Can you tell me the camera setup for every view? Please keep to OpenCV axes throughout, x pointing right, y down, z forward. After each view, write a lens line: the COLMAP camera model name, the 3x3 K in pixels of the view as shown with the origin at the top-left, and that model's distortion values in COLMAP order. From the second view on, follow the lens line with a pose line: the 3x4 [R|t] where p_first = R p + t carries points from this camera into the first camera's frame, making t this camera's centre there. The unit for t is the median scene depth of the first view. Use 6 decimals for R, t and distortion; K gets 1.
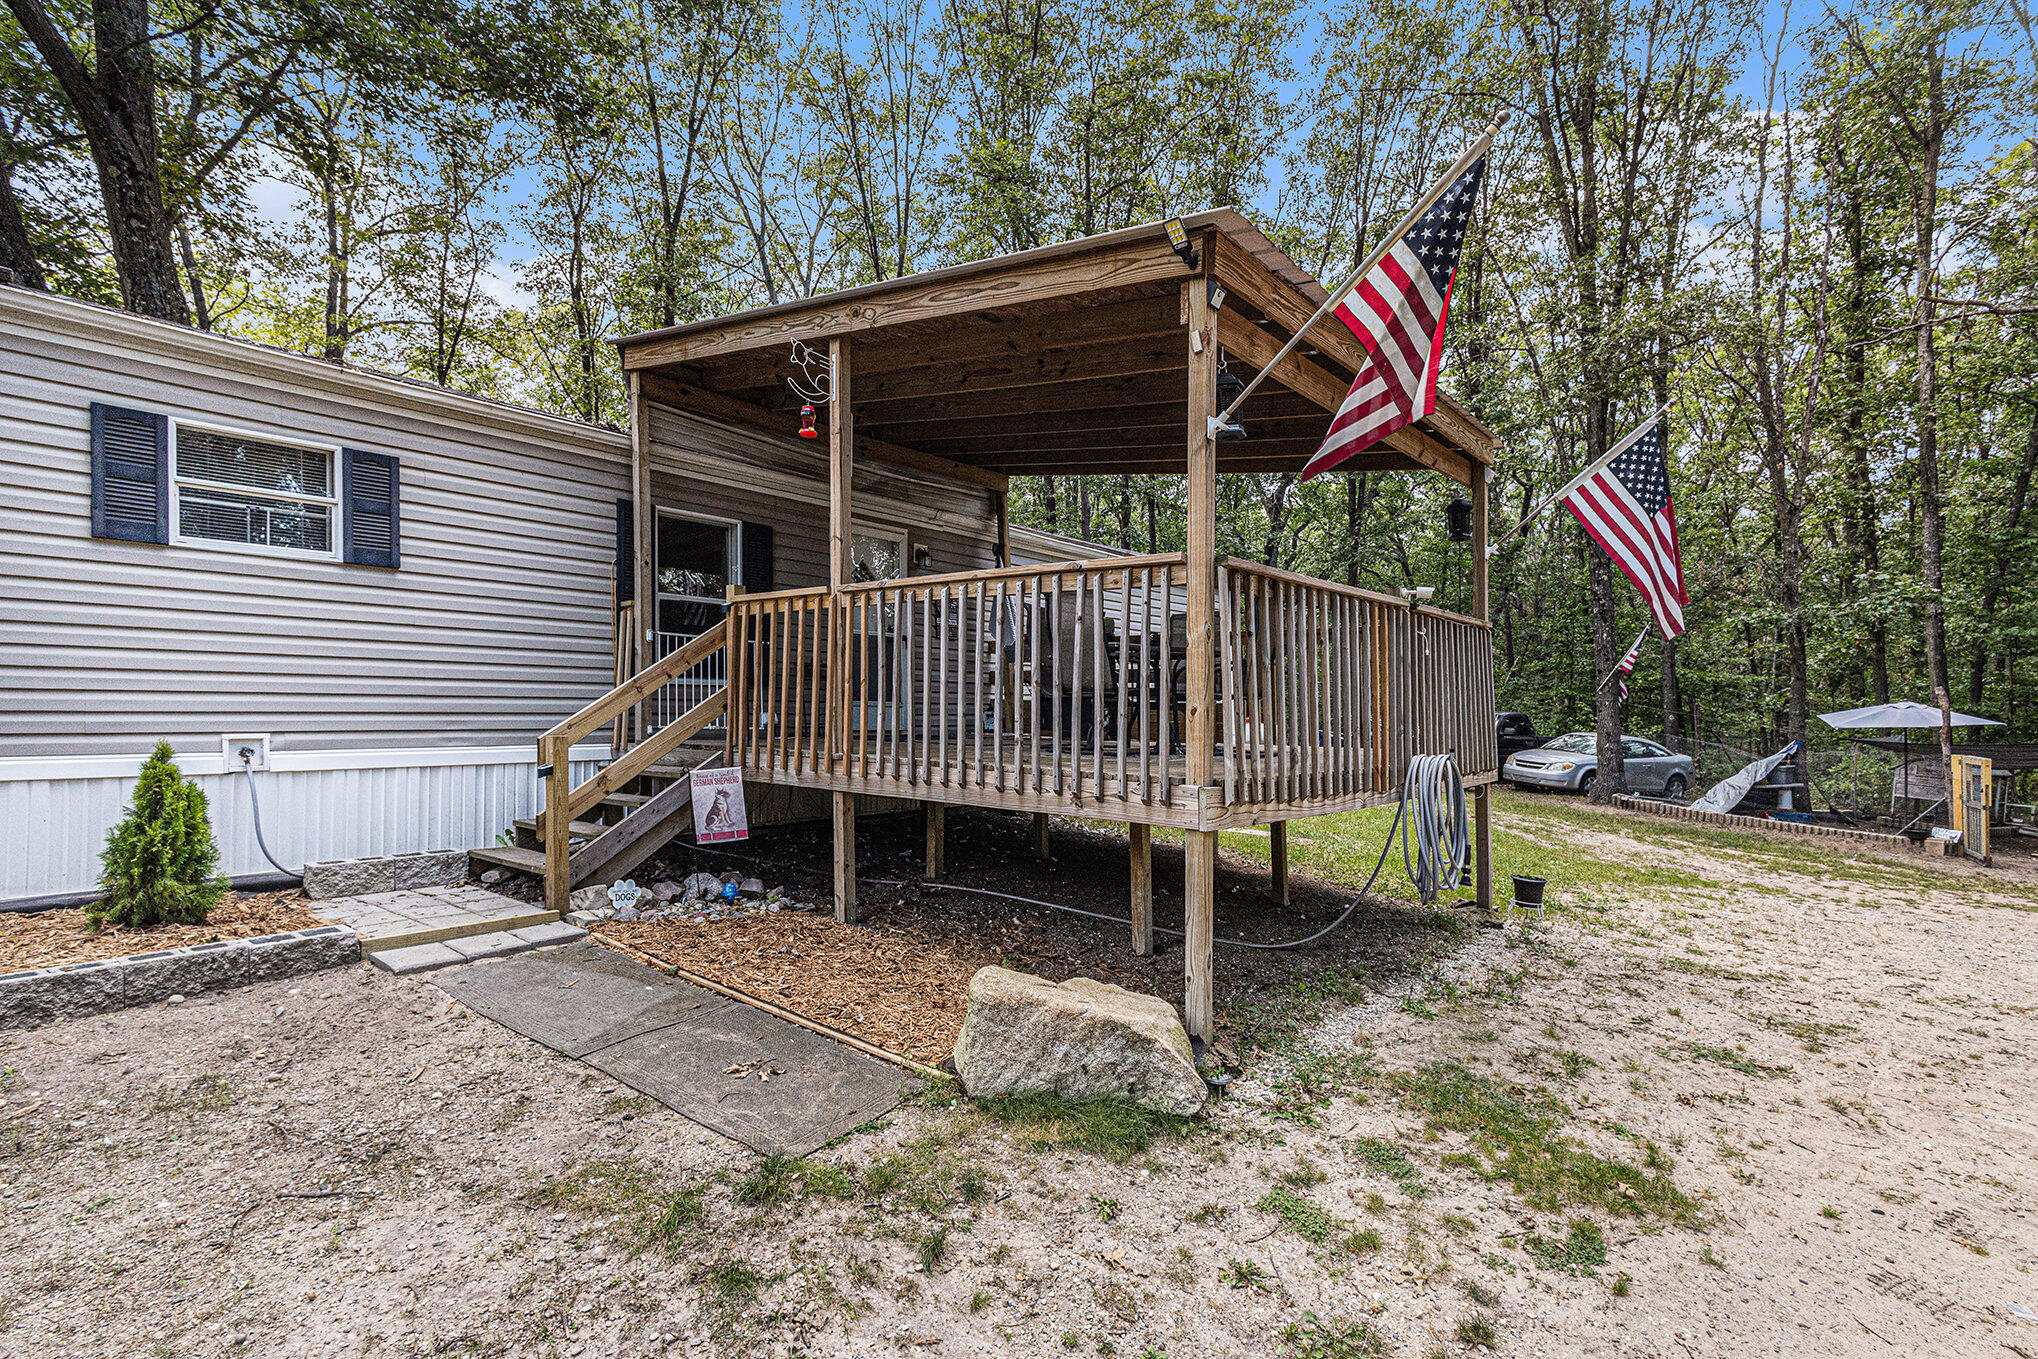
lens RADIAL K [[950.0, 0, 1024.2], [0, 950.0, 679.8], [0, 0, 1]] dist [0.007387, -0.000635]
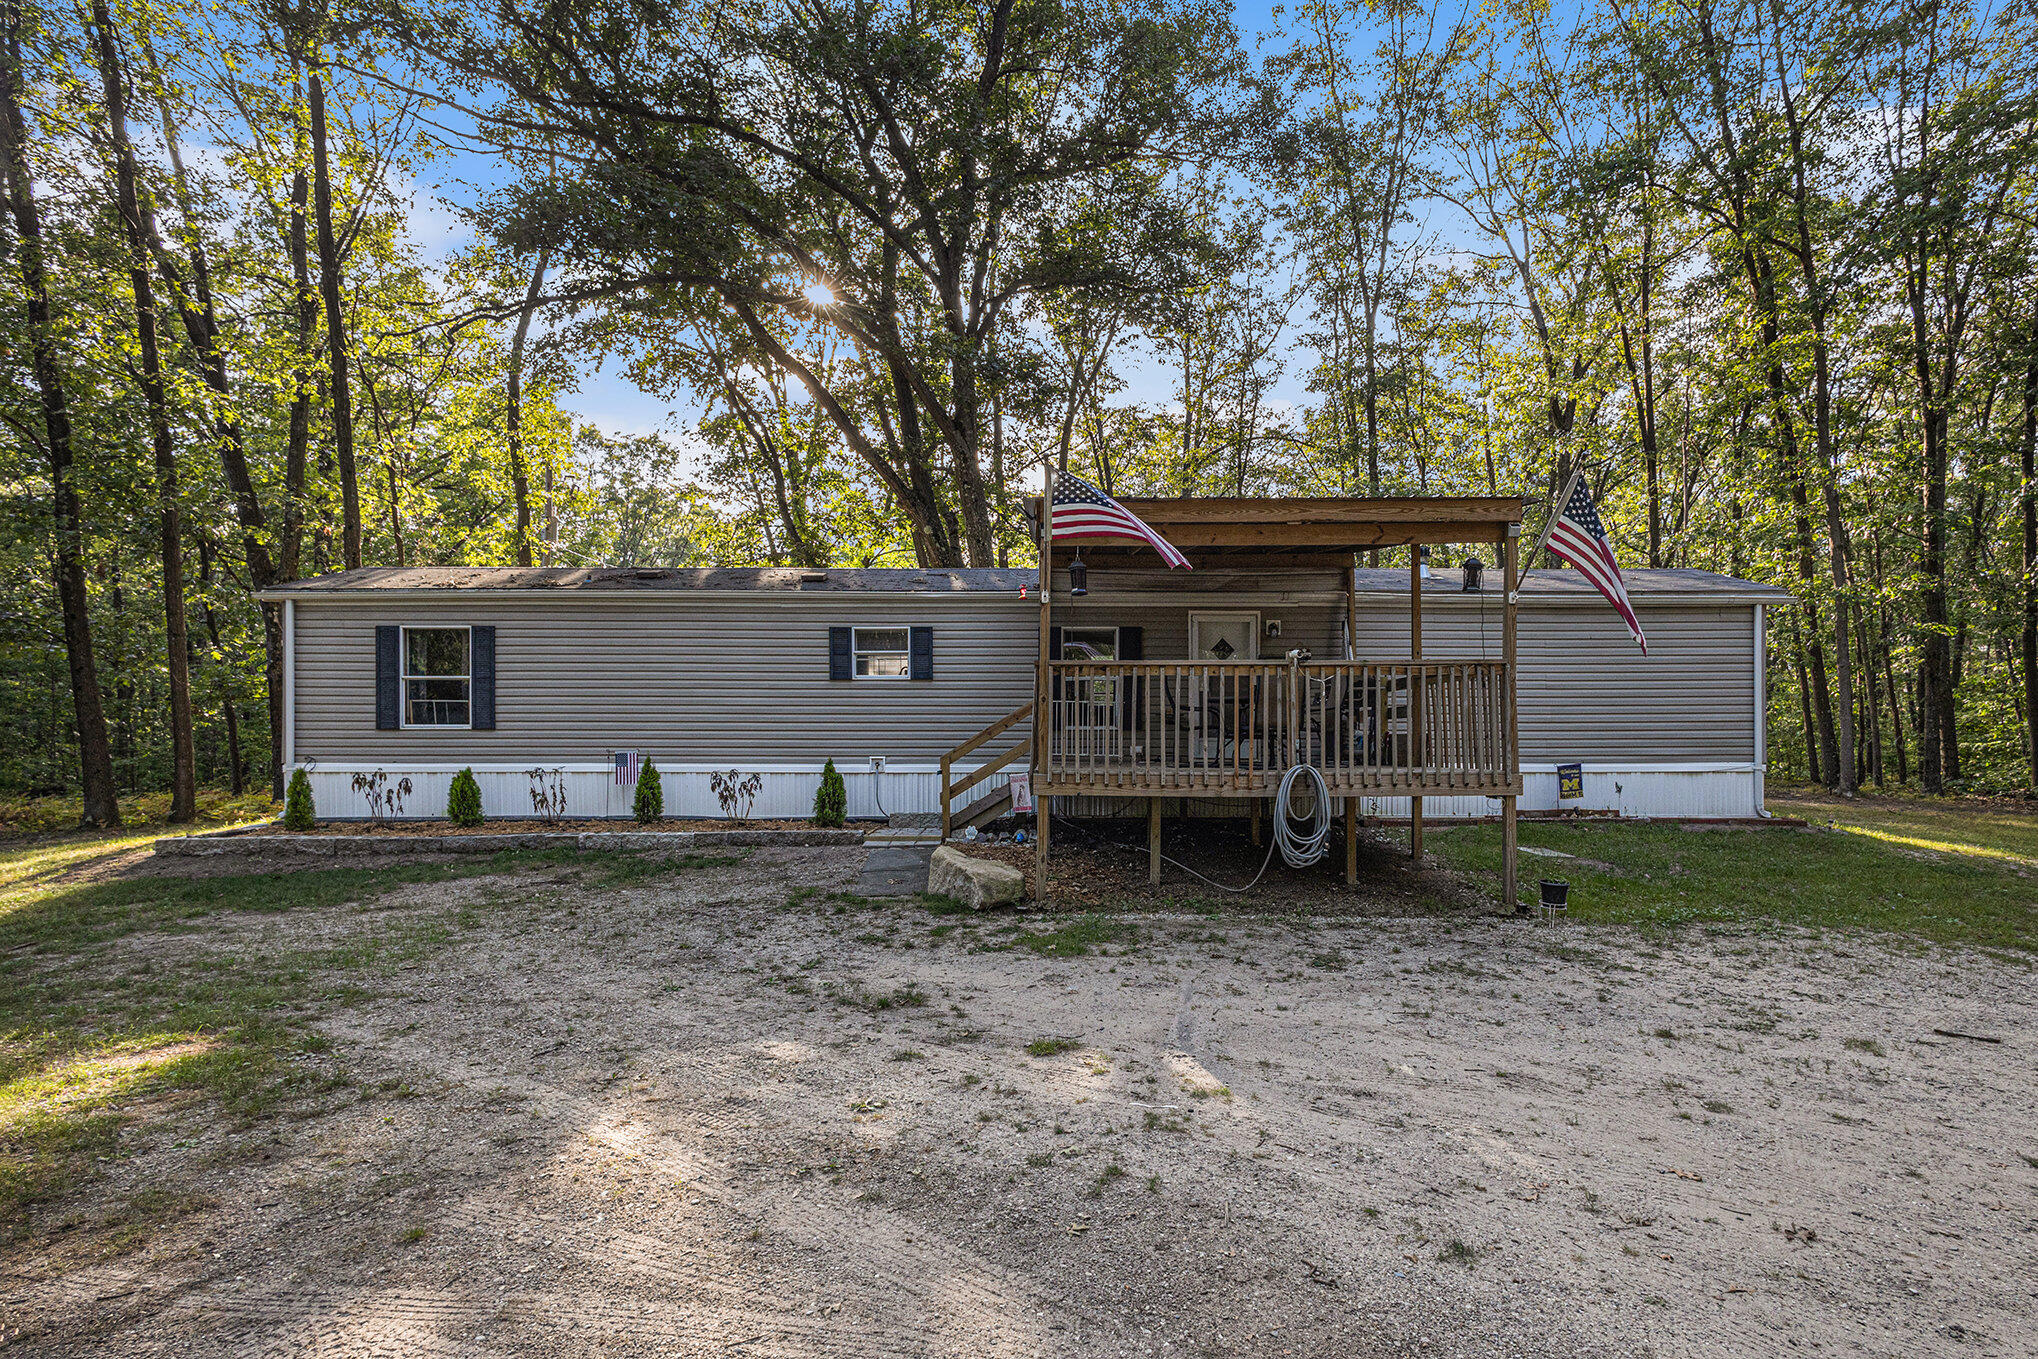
lens RADIAL K [[985.6, 0, 1017.9], [0, 985.6, 728.0], [0, 0, 1]] dist [-0.000917, -0.000250]
pose [[0.632046, -0.030952, -0.774313, 1.180351], [0.028389, 0.999456, -0.016778, 0.033957], [0.774411, -0.011378, 0.632581, -0.244058]]
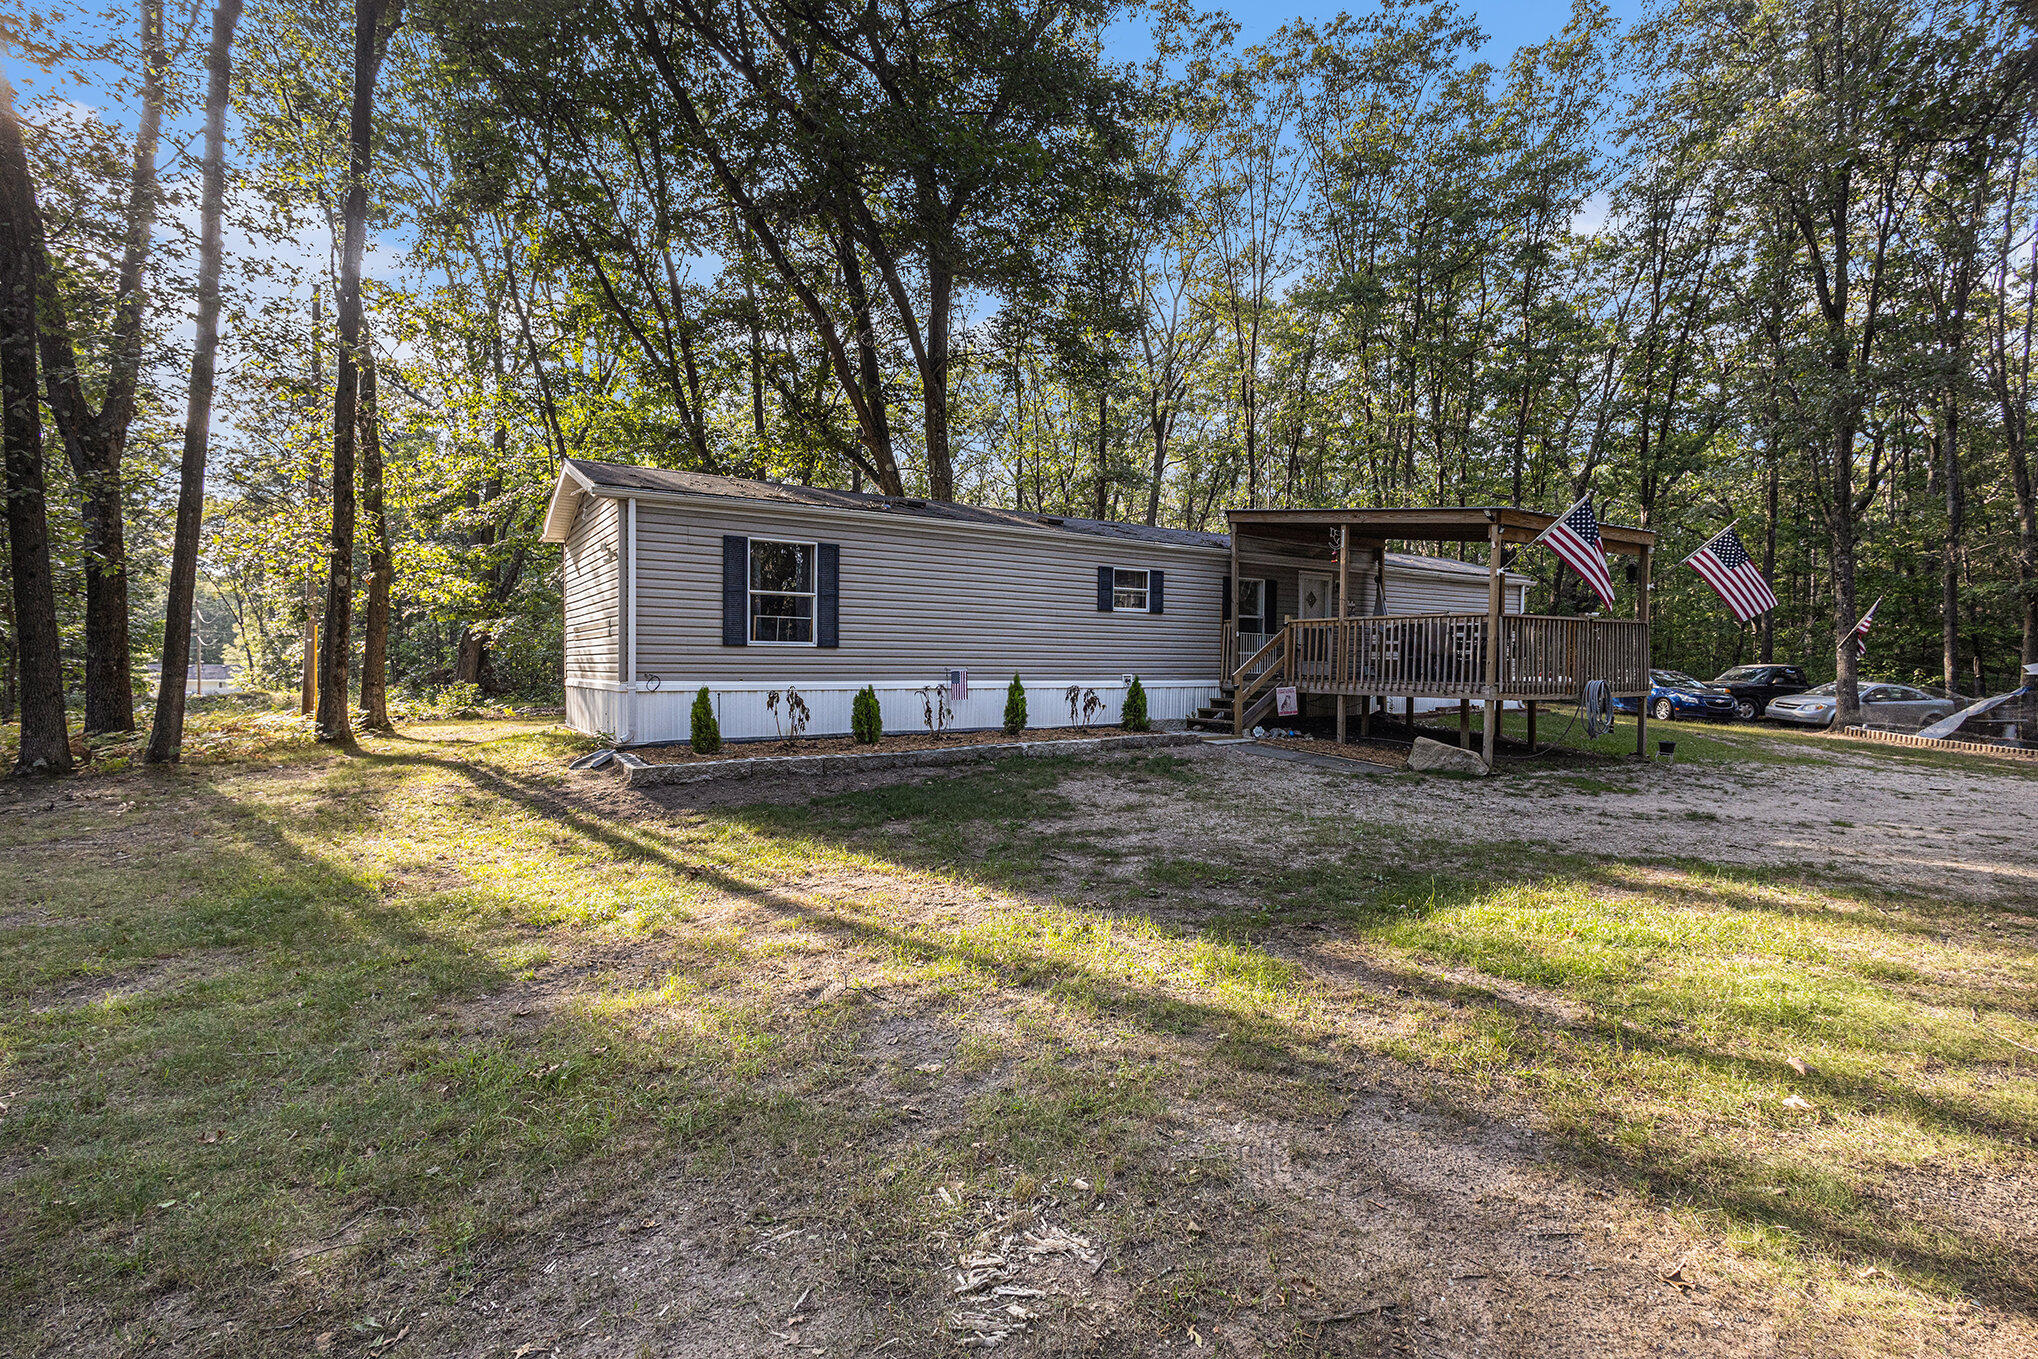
lens RADIAL K [[950.0, 0, 1024.2], [0, 950.0, 679.8], [0, 0, 1]] dist [0.007387, -0.000635]
pose [[0.954779, -0.004685, -0.297281, -0.240461], [0.015805, 0.999262, 0.035015, -0.029096], [0.296898, -0.038130, 0.954148, -1.711282]]
